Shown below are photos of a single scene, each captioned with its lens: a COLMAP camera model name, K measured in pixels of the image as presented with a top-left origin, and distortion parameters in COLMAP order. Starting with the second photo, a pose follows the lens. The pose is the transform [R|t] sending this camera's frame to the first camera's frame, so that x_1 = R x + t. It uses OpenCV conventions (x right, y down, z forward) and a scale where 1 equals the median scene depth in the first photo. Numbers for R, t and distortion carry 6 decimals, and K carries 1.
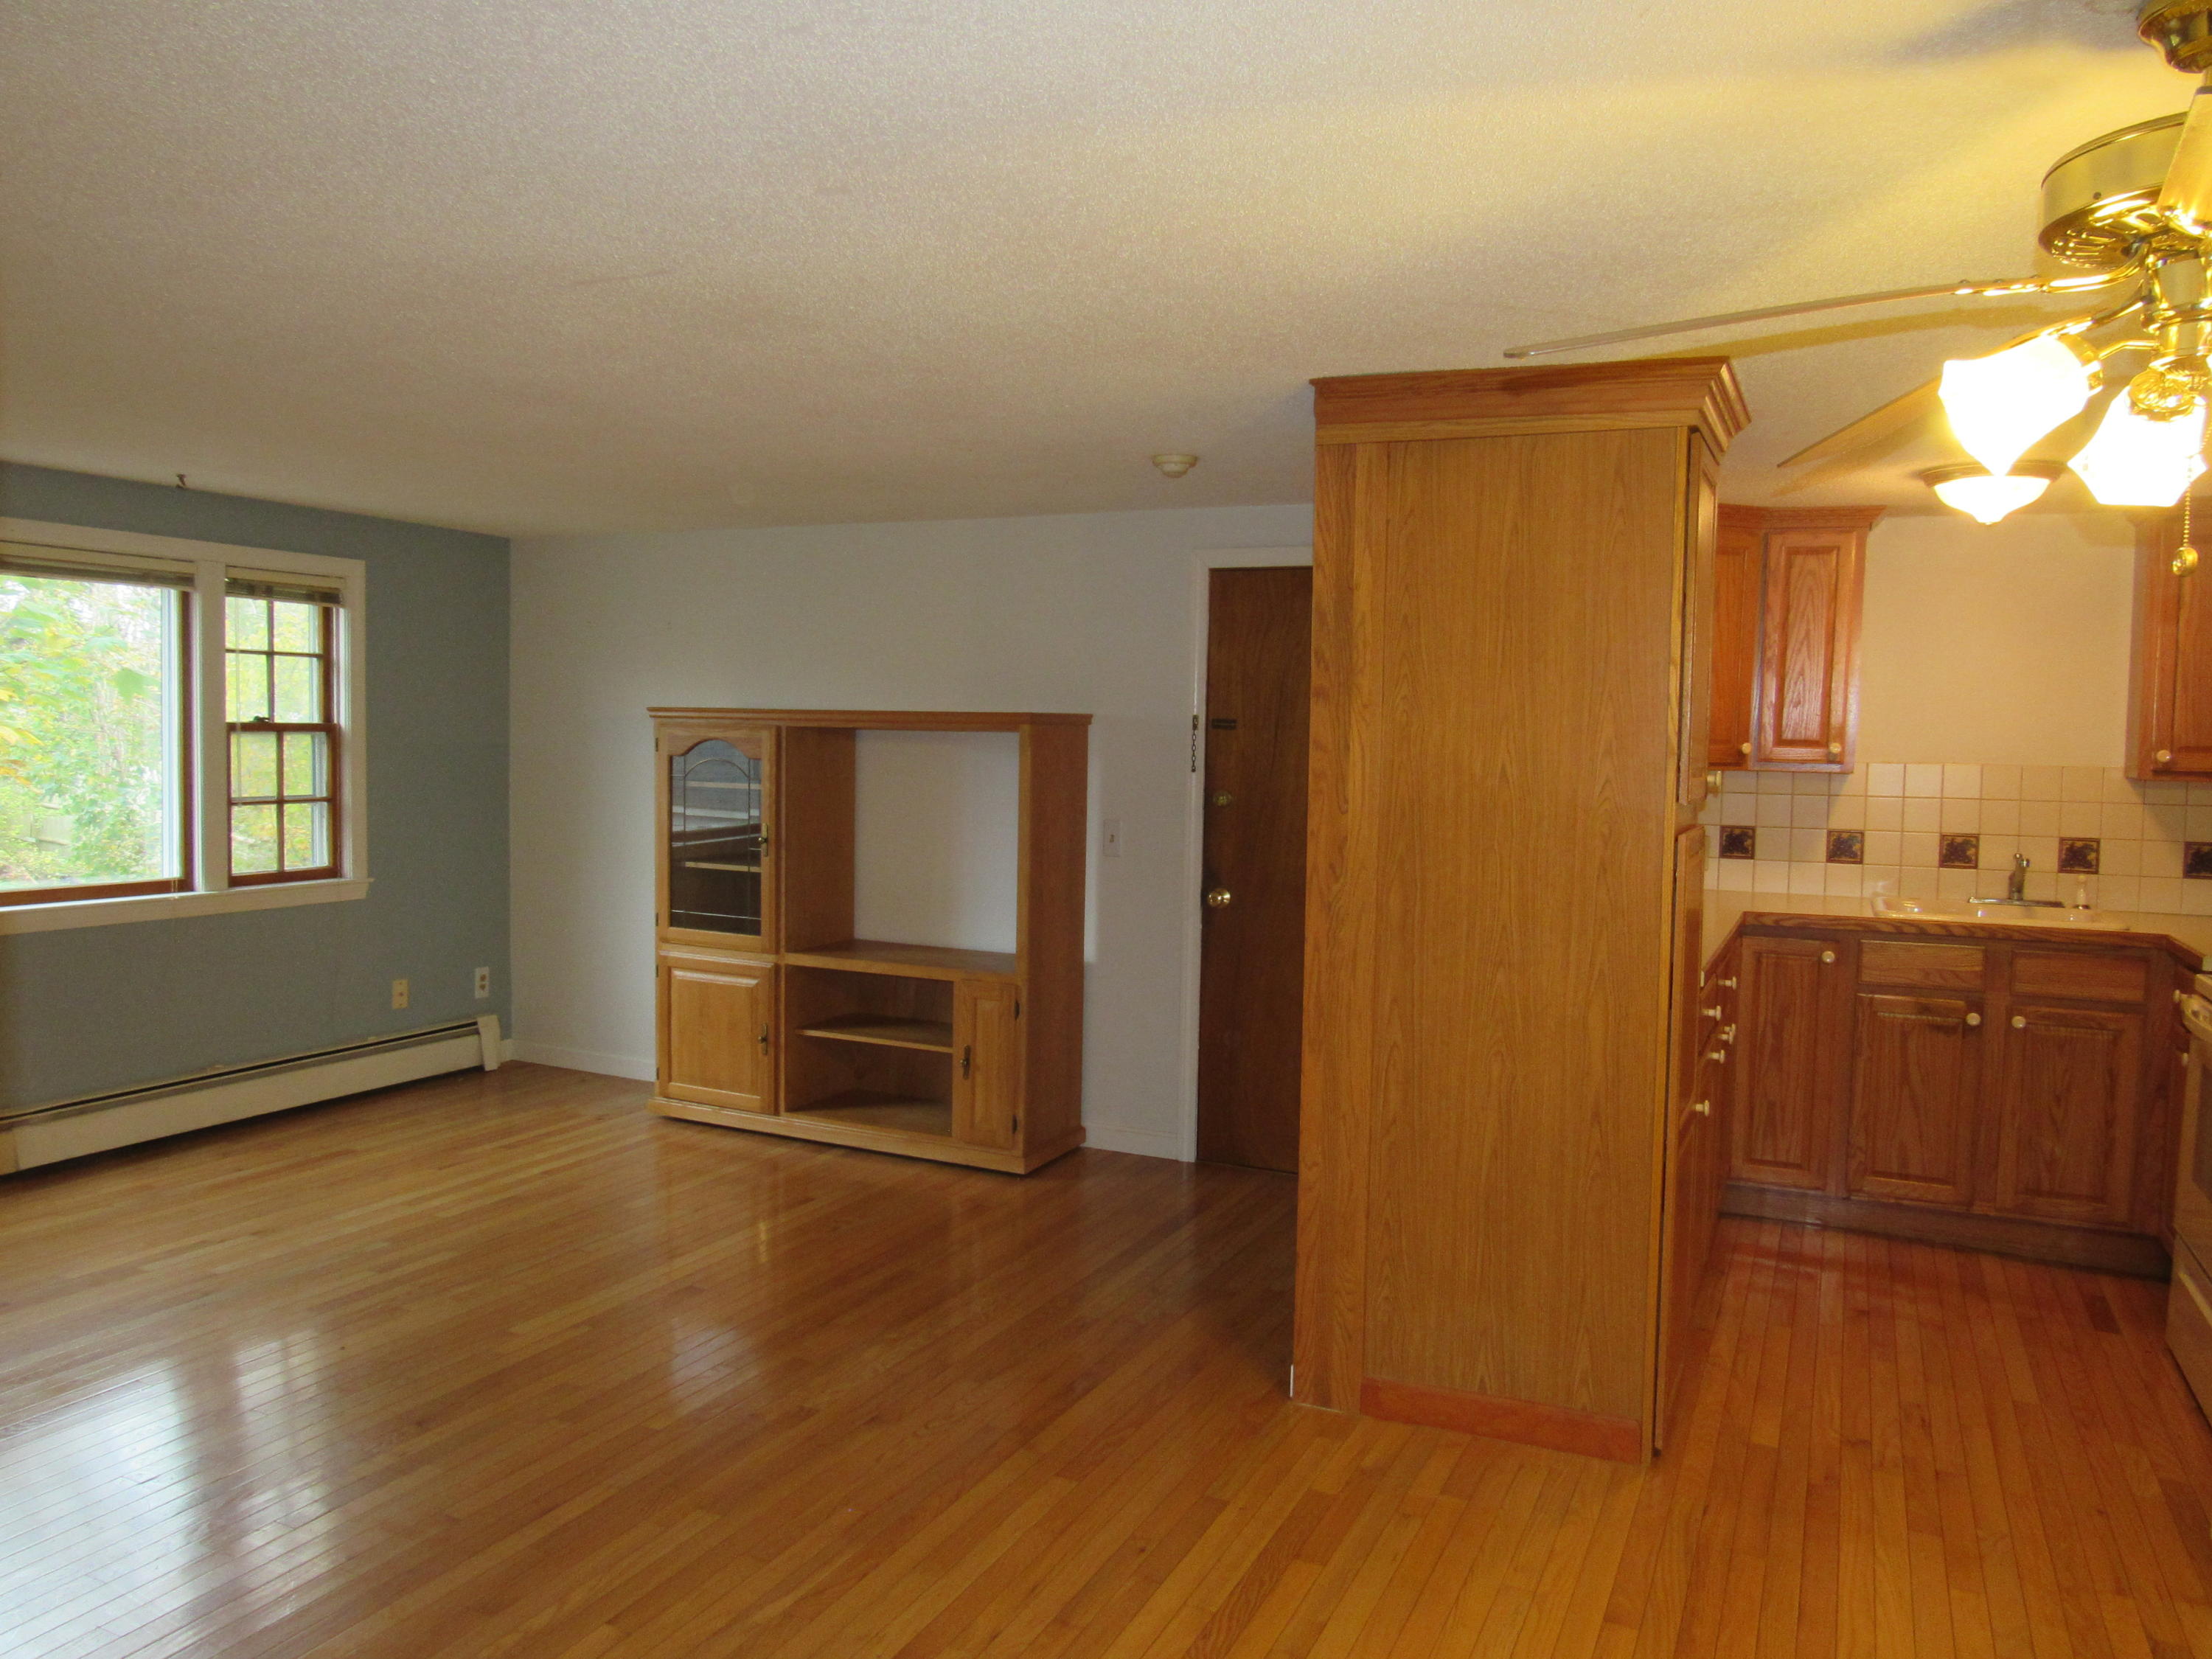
lens RADIAL K [[1586.4, 0, 1101.6], [0, 1586.4, 830.9], [0, 0, 1]] dist [-0.038322, 0.025904]
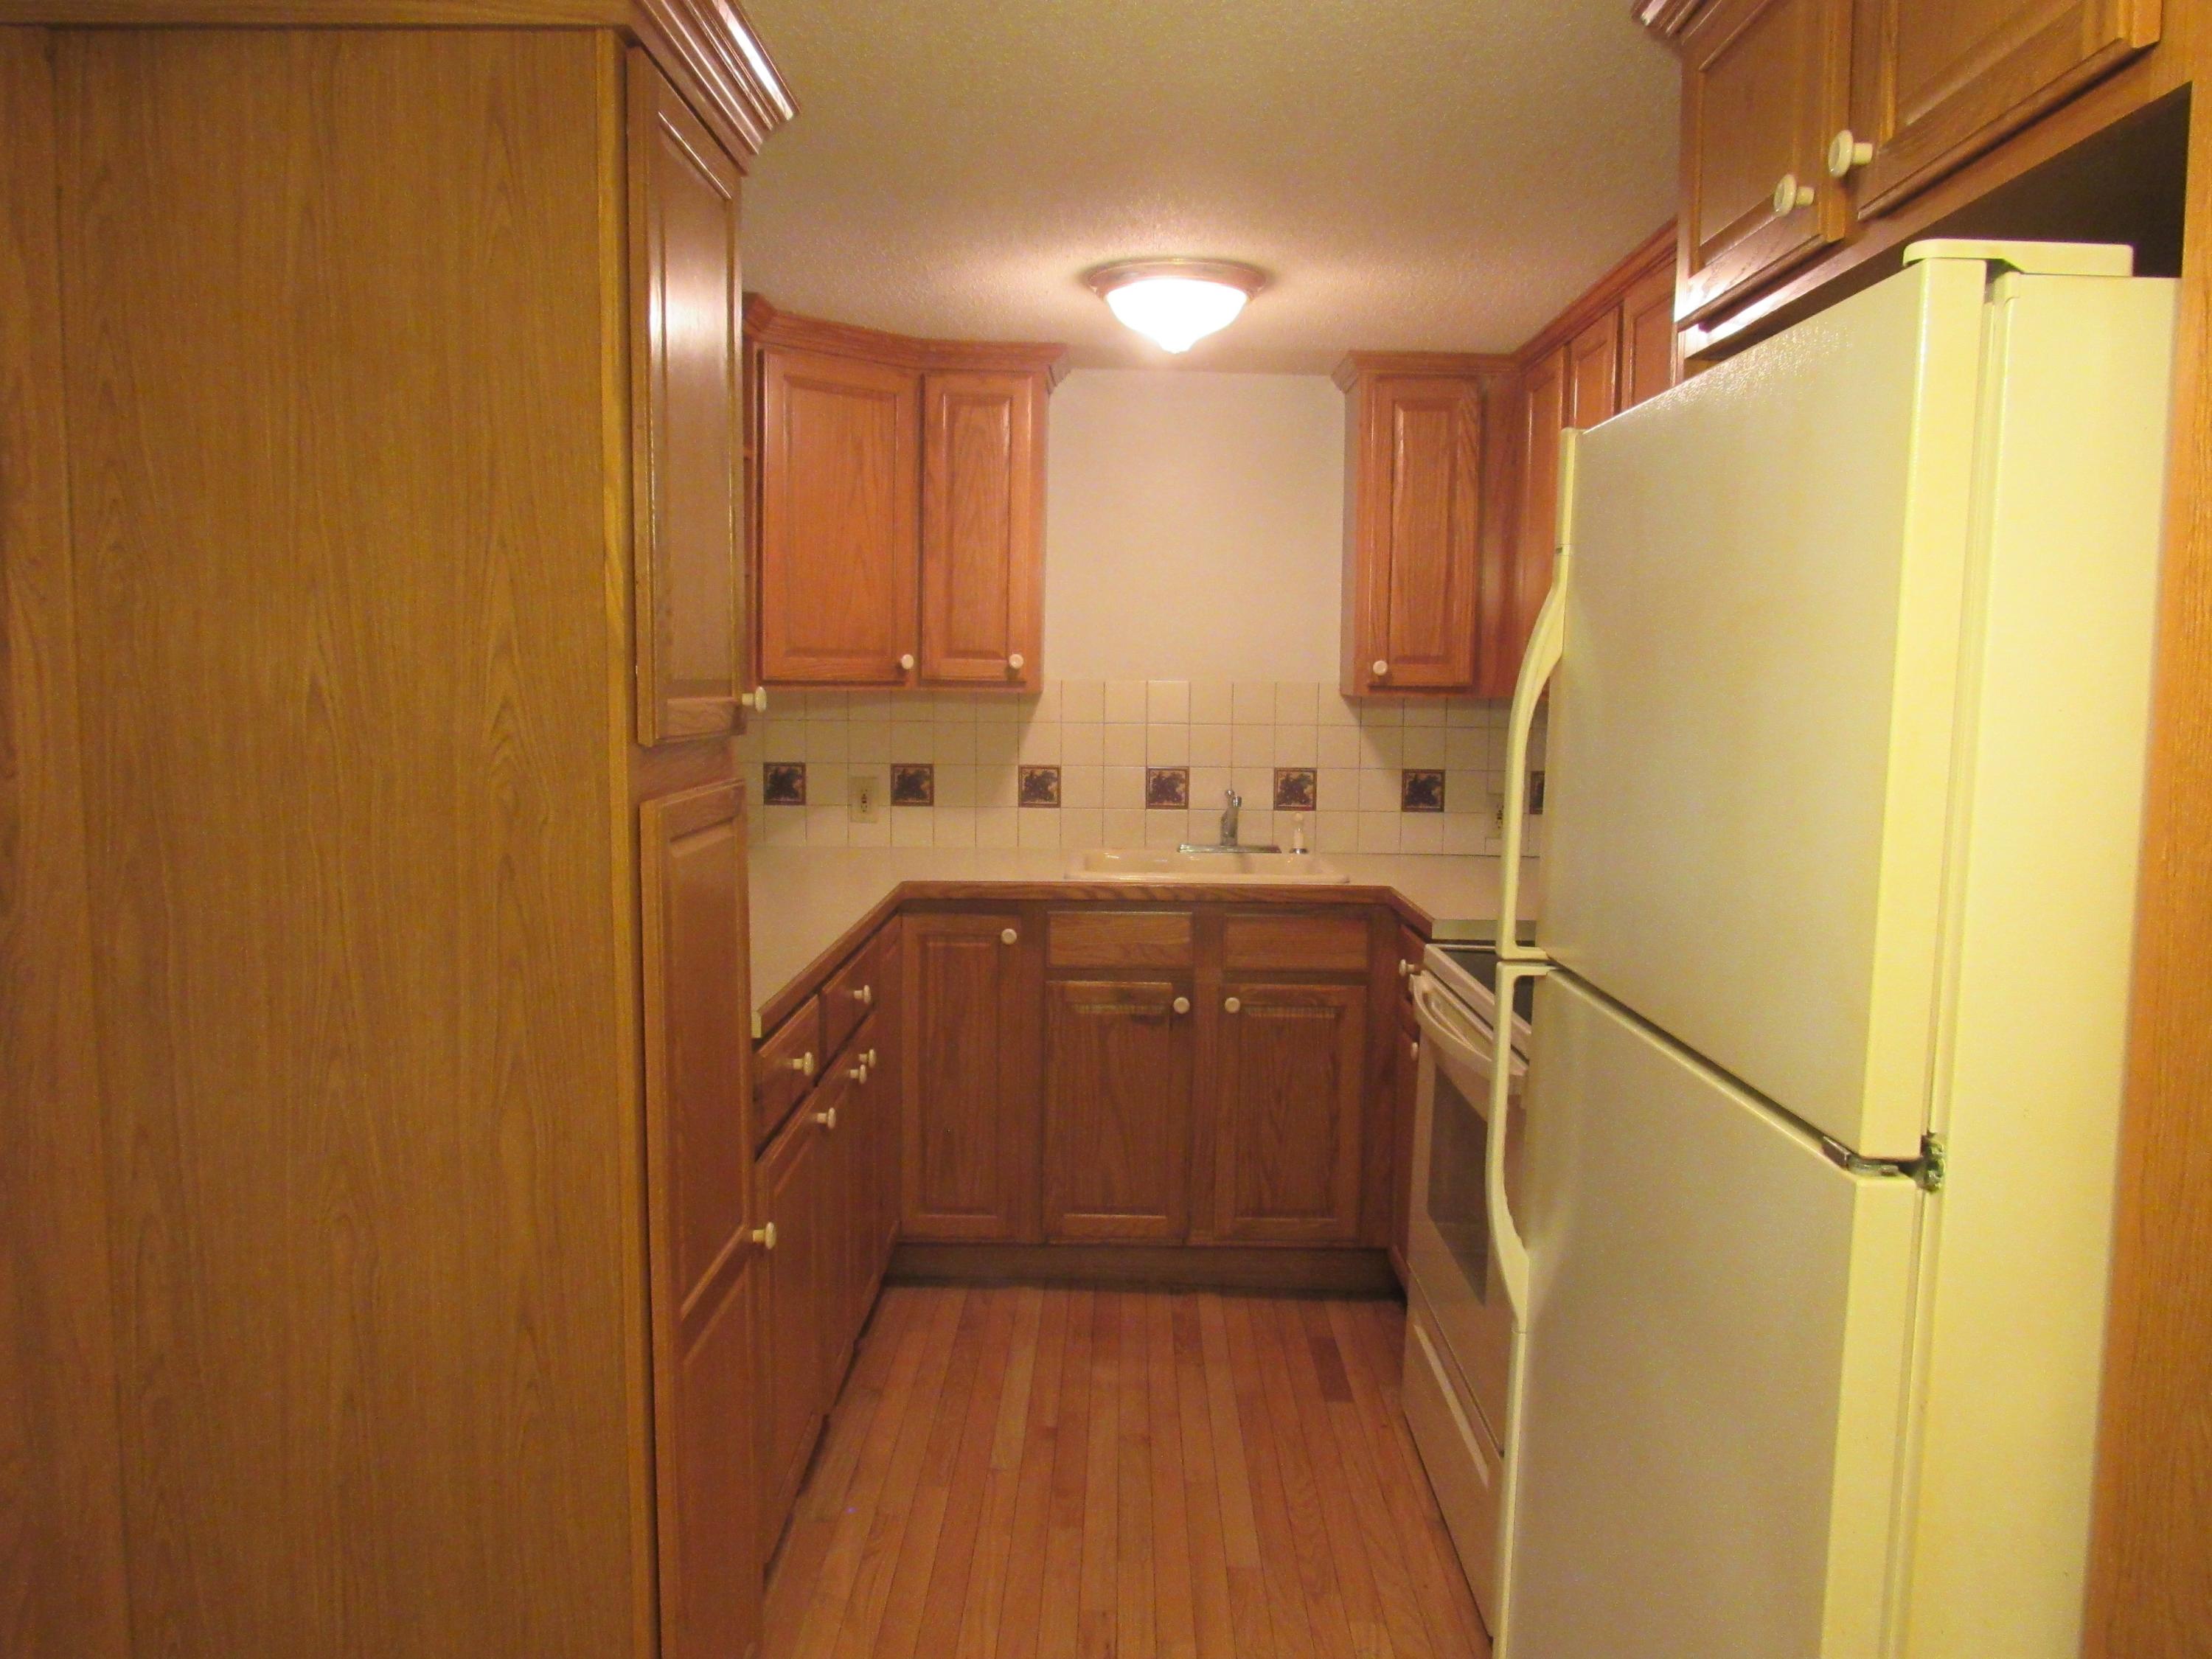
lens RADIAL K [[1586.4, 0, 1101.6], [0, 1586.4, 830.9], [0, 0, 1]] dist [-0.038322, 0.025904]
pose [[0.908873, -0.046673, 0.414453, 0.174383], [0.029569, 0.998429, 0.047593, -0.005111], [-0.416023, -0.031001, 0.908825, 0.268830]]
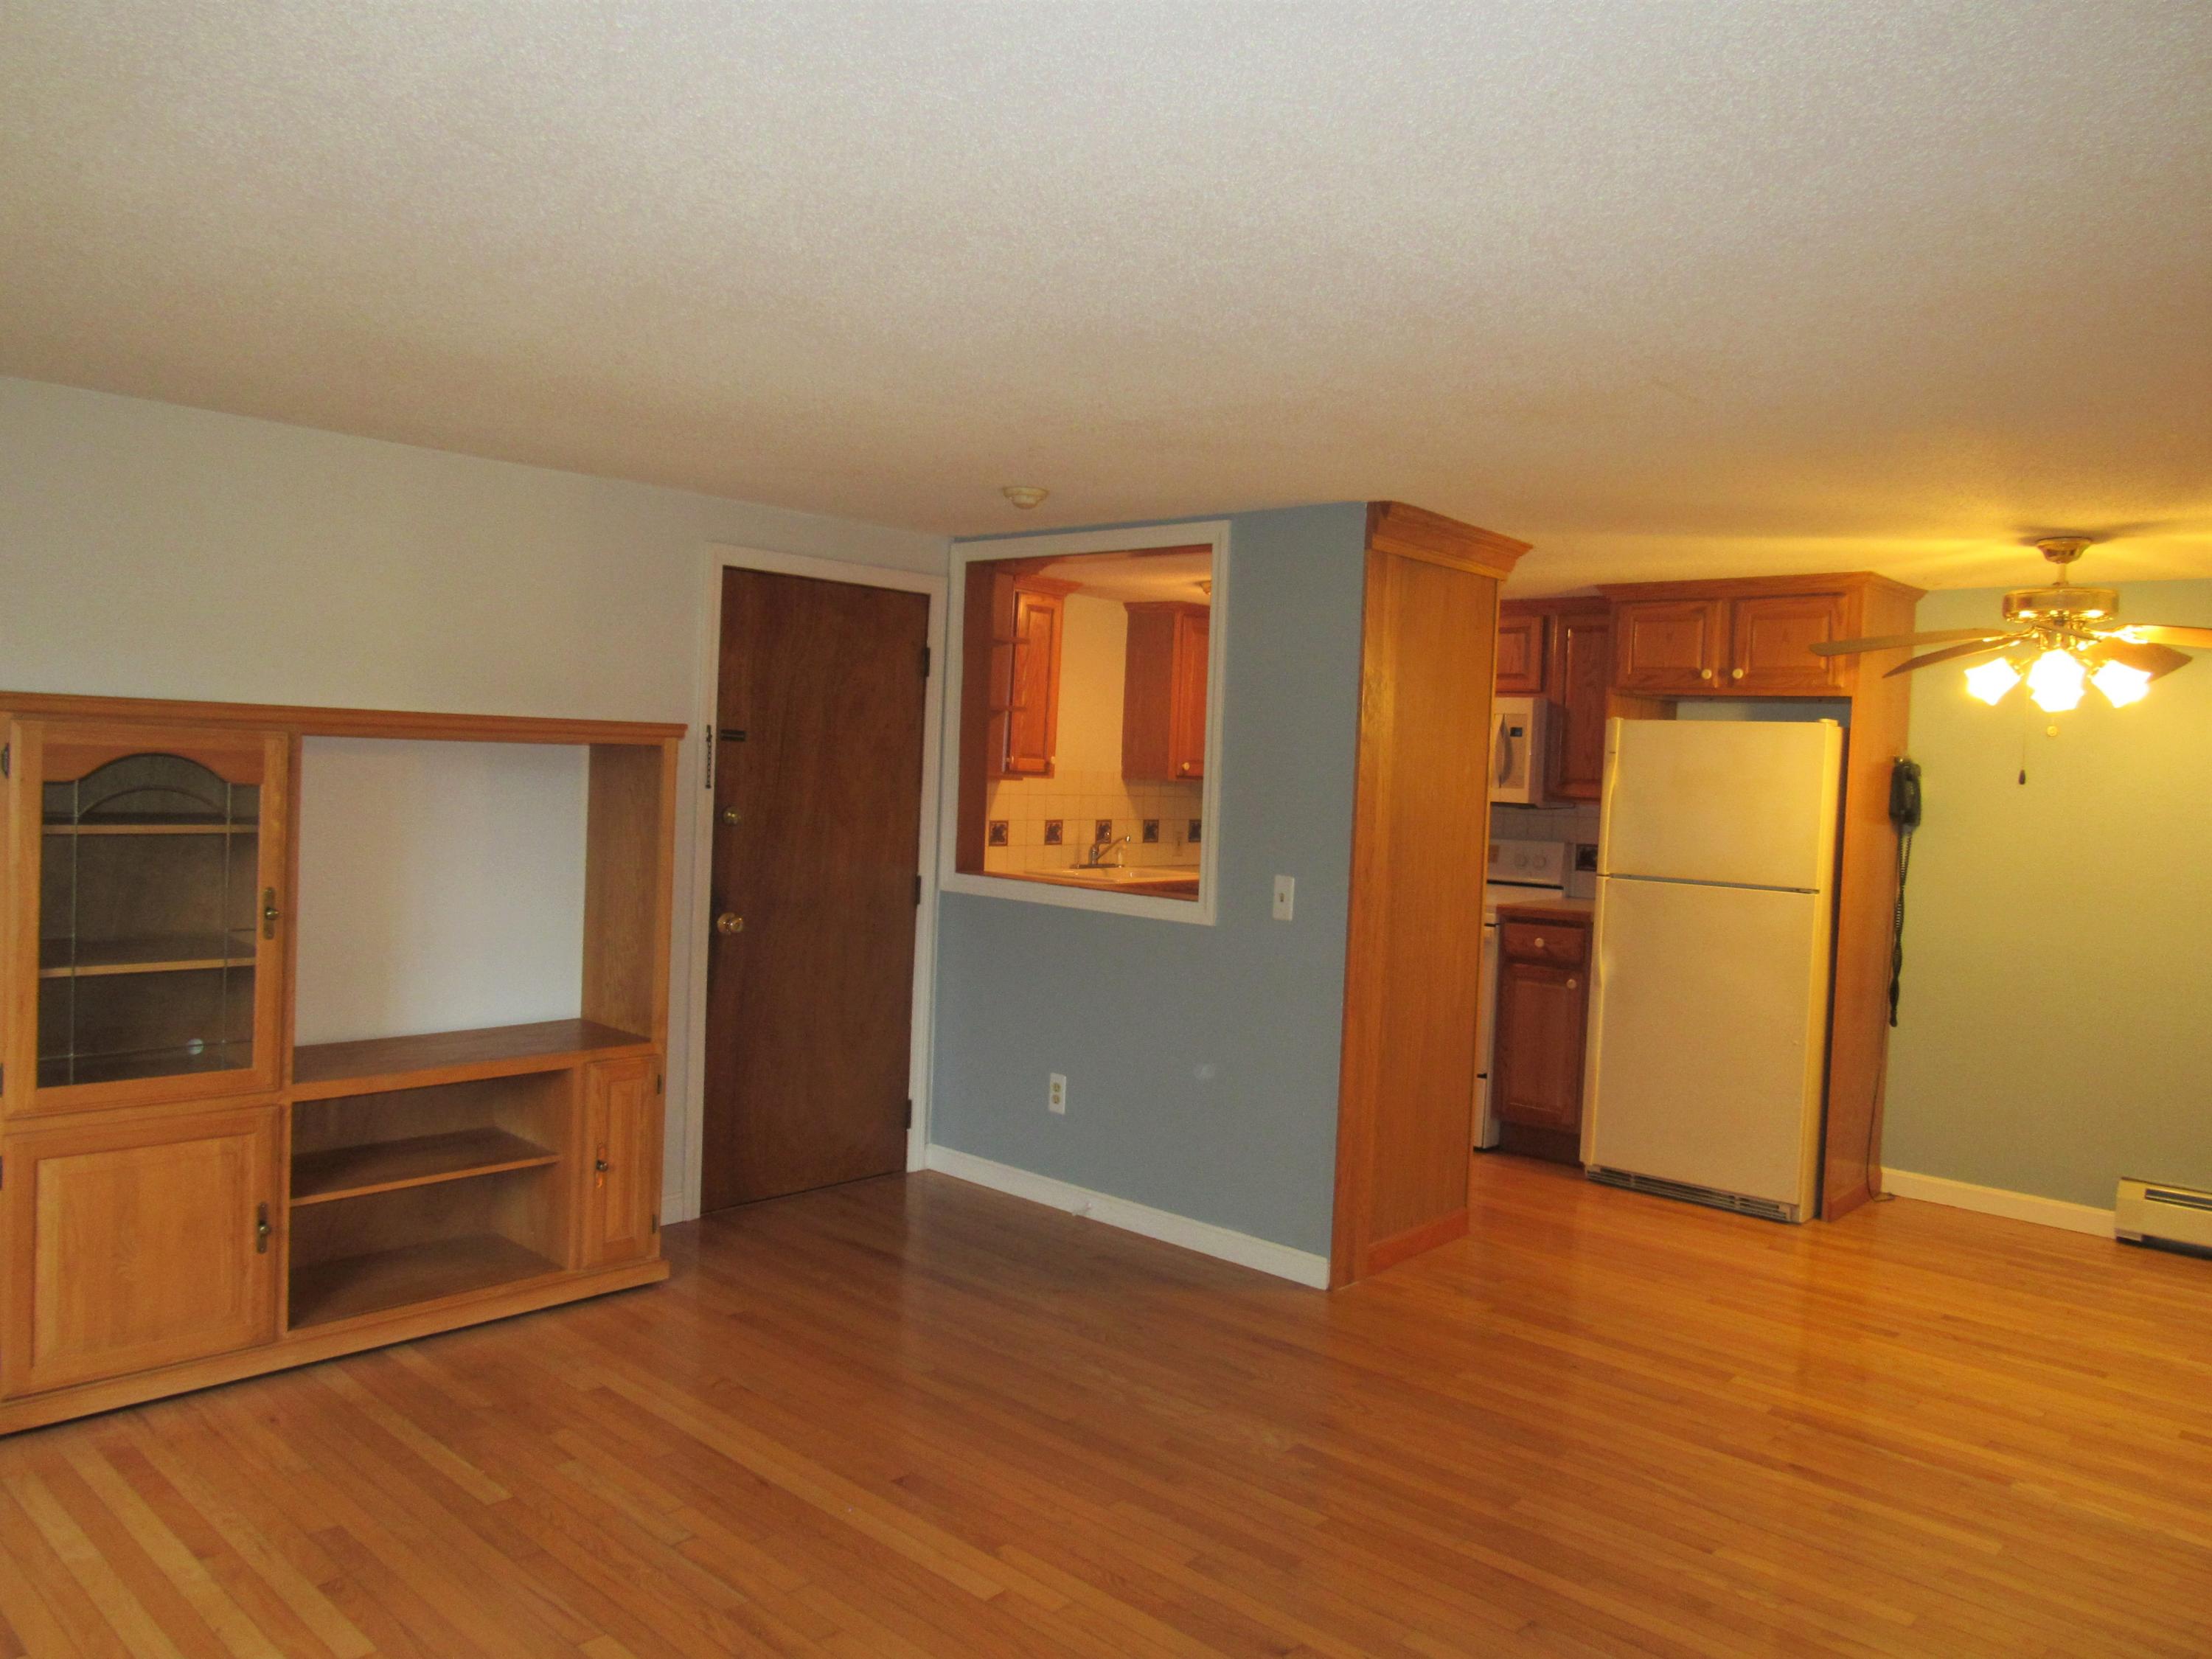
lens RADIAL K [[1586.4, 0, 1101.6], [0, 1586.4, 830.9], [0, 0, 1]] dist [-0.038322, 0.025904]
pose [[0.289170, -0.049332, 0.956006, -0.785786], [0.027850, 0.998682, 0.043110, -0.048378], [-0.956873, 0.014159, 0.290163, 0.556931]]
